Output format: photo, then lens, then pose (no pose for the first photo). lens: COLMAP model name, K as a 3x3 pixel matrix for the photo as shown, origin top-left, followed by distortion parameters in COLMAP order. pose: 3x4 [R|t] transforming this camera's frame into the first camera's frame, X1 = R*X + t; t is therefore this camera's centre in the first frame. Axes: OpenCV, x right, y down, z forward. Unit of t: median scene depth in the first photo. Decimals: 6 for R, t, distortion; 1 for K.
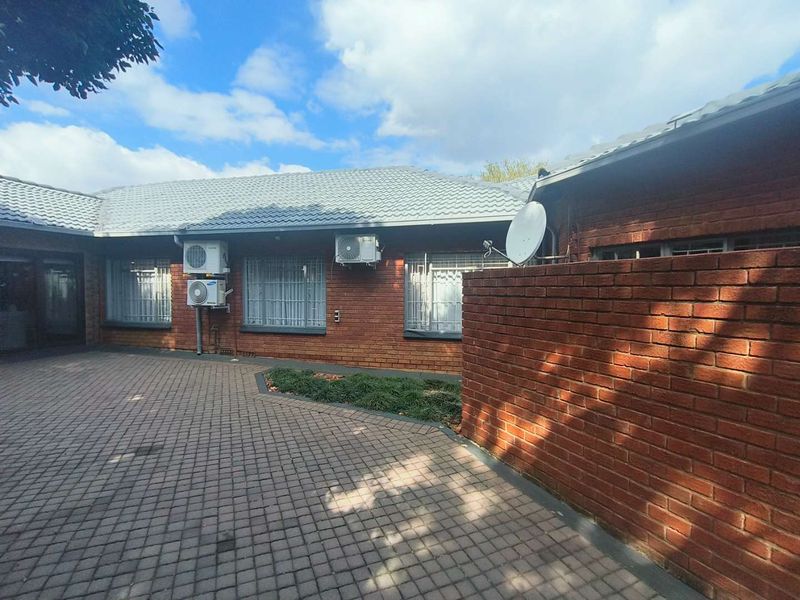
lens RADIAL K [[372.3, 0, 400.0], [0, 372.3, 300.0], [0, 0, 1]] dist [0.000254, -0.000096]
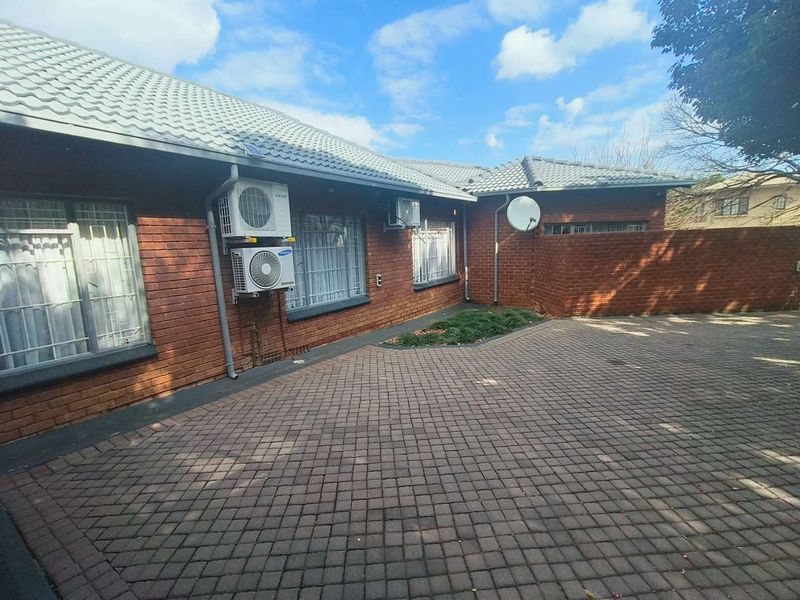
lens RADIAL K [[372.3, 0, 400.0], [0, 372.3, 300.0], [0, 0, 1]] dist [0.000254, -0.000096]
pose [[0.341411, -0.162127, 0.925826, -1.942418], [0.068448, 0.986684, 0.147543, -0.083779], [-0.937418, 0.012998, 0.347962, 1.110215]]
